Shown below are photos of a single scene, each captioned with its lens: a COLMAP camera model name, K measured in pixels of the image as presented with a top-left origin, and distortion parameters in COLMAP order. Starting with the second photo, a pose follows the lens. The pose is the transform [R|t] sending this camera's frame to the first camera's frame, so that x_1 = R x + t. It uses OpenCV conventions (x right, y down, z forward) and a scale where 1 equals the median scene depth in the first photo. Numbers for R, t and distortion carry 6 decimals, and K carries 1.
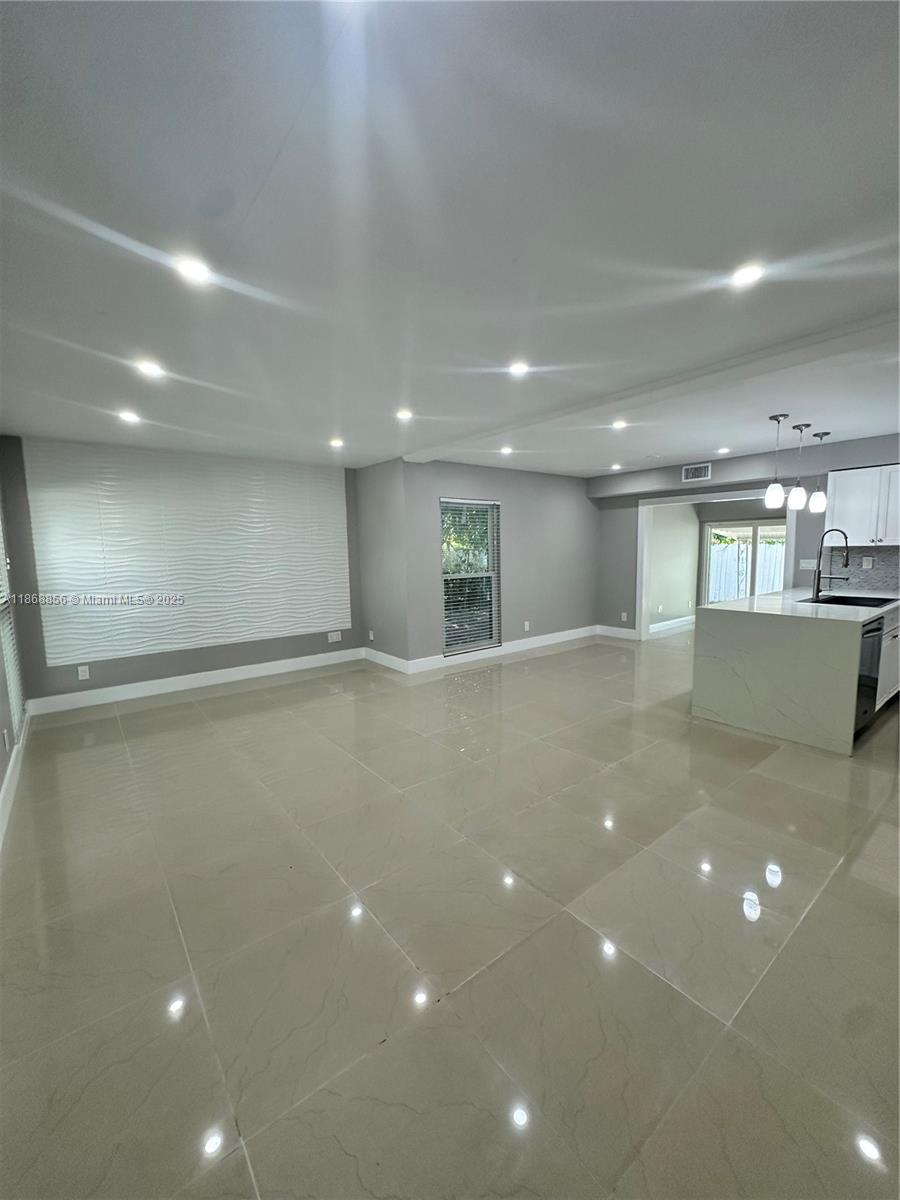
lens RADIAL K [[479.8, 0, 450.0], [0, 479.8, 600.0], [0, 0, 1]] dist [-0.000007, -0.000090]
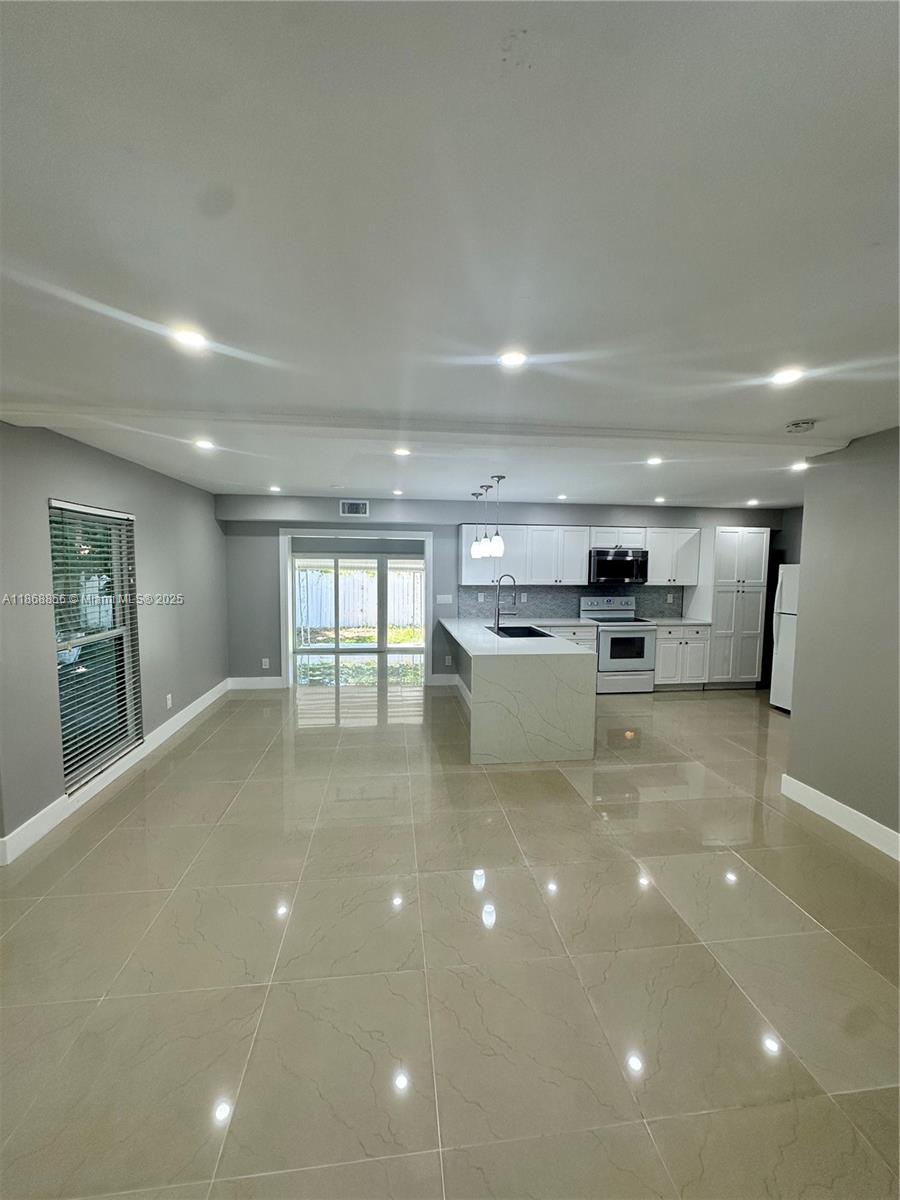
lens RADIAL K [[479.8, 0, 450.0], [0, 479.8, 600.0], [0, 0, 1]] dist [-0.000007, -0.000090]
pose [[0.518468, -0.041320, 0.854098, -0.221720], [0.074805, 0.997194, 0.002833, -0.065429], [-0.851819, 0.062422, 0.520104, 0.328923]]
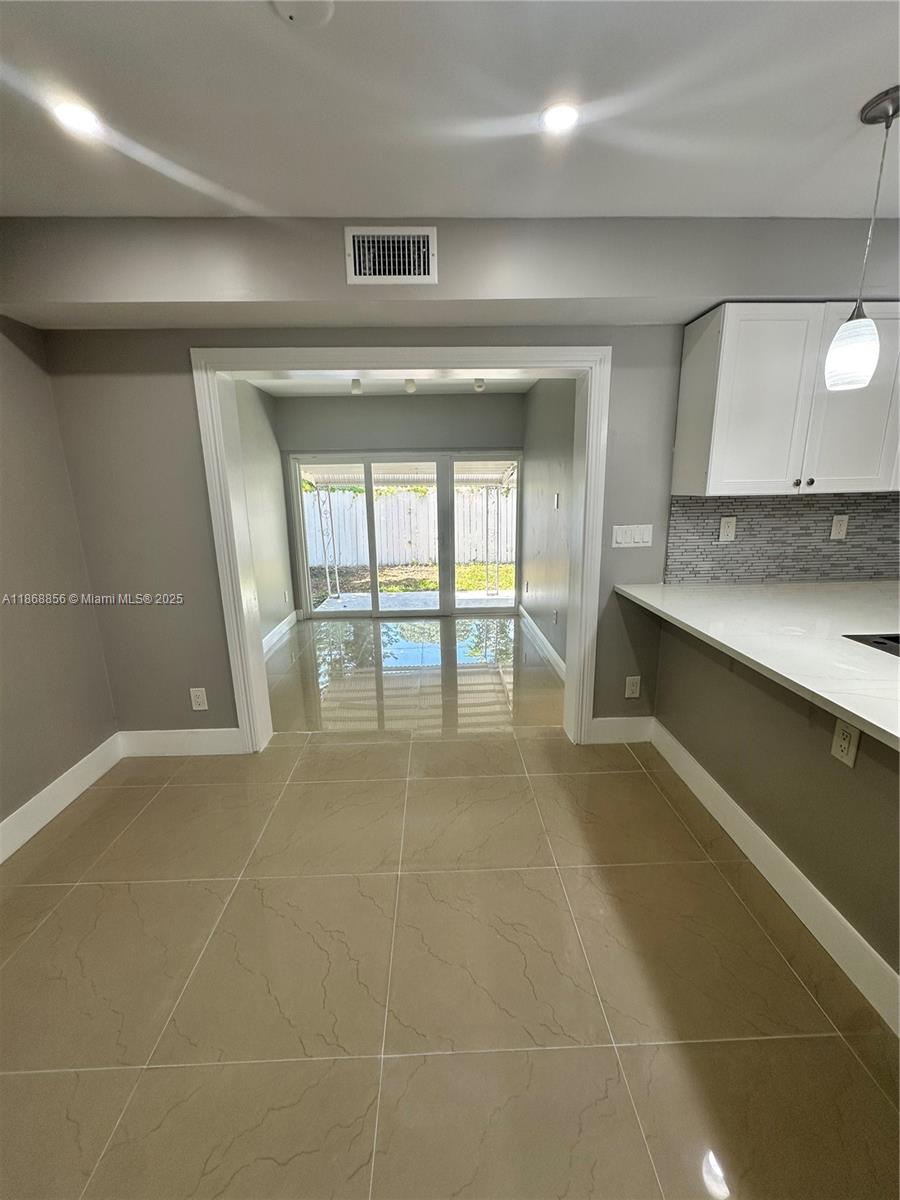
lens RADIAL K [[479.8, 0, 450.0], [0, 479.8, 600.0], [0, 0, 1]] dist [-0.000007, -0.000090]
pose [[0.594570, -0.177361, 0.784238, 0.247315], [0.094008, 0.984012, 0.151269, -0.087665], [-0.798529, -0.016215, 0.601738, 0.760117]]
